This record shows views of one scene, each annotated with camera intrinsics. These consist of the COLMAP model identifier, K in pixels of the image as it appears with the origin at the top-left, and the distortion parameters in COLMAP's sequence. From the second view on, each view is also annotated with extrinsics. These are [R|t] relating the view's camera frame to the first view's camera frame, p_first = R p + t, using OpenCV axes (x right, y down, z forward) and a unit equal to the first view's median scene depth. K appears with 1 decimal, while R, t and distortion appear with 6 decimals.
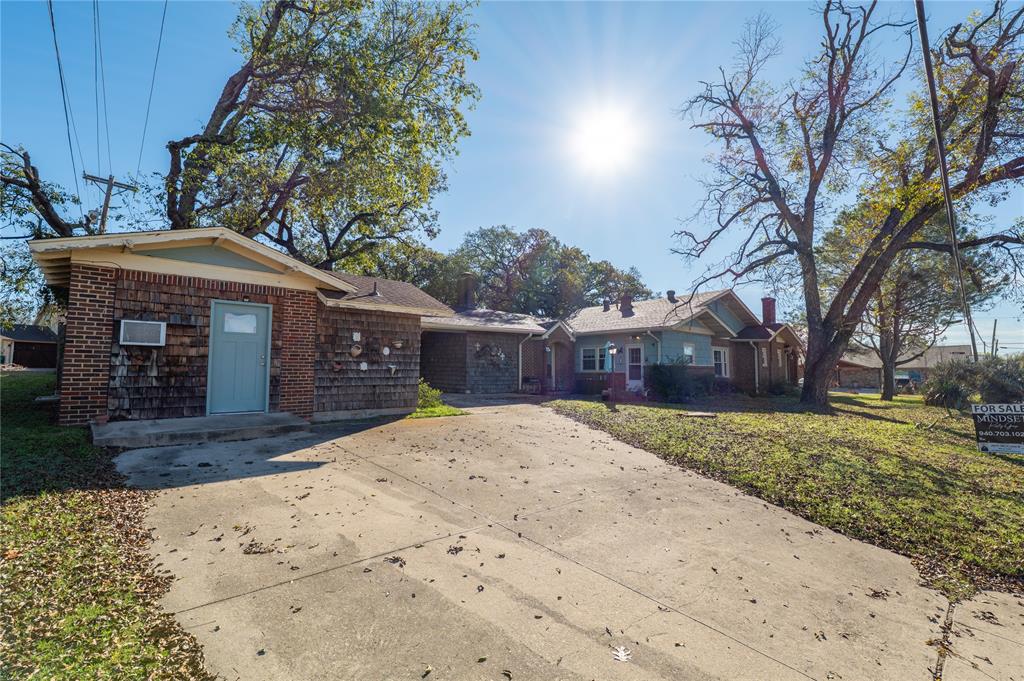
lens RADIAL K [[439.5, 0, 514.0], [0, 439.5, 341.1], [0, 0, 1]] dist [0.000410, 0.000068]
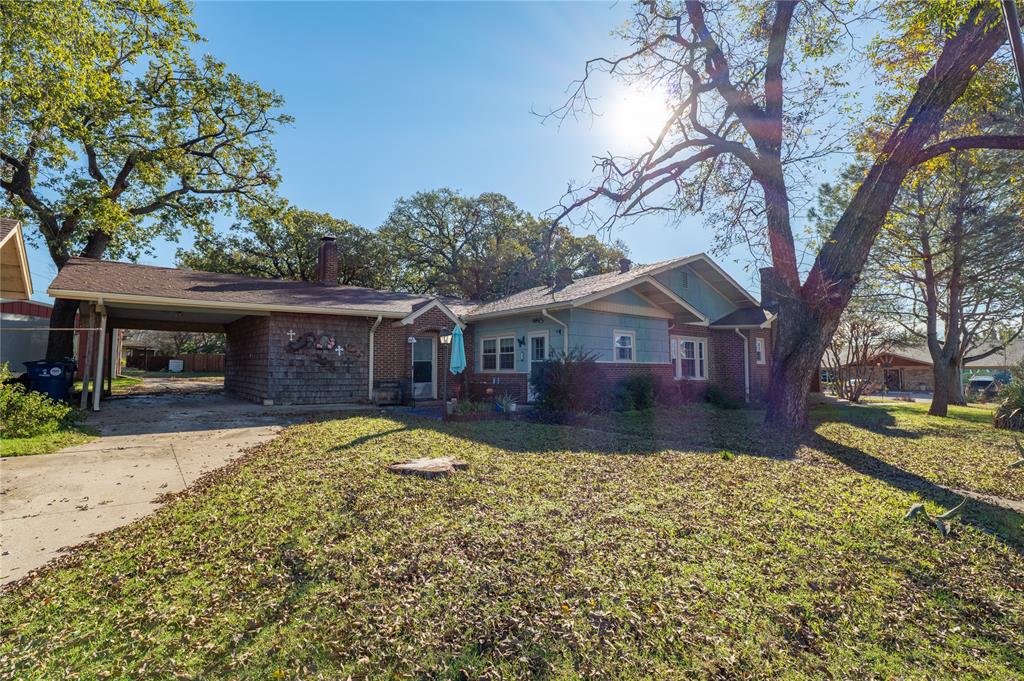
lens RADIAL K [[478.5, 0, 510.7], [0, 478.5, 340.8], [0, 0, 1]] dist [0.000549, -0.000102]
pose [[0.997439, -0.006208, -0.071257, 0.269371], [0.006515, 0.999970, 0.004081, 0.017186], [0.071230, -0.004534, 0.997450, 0.249106]]
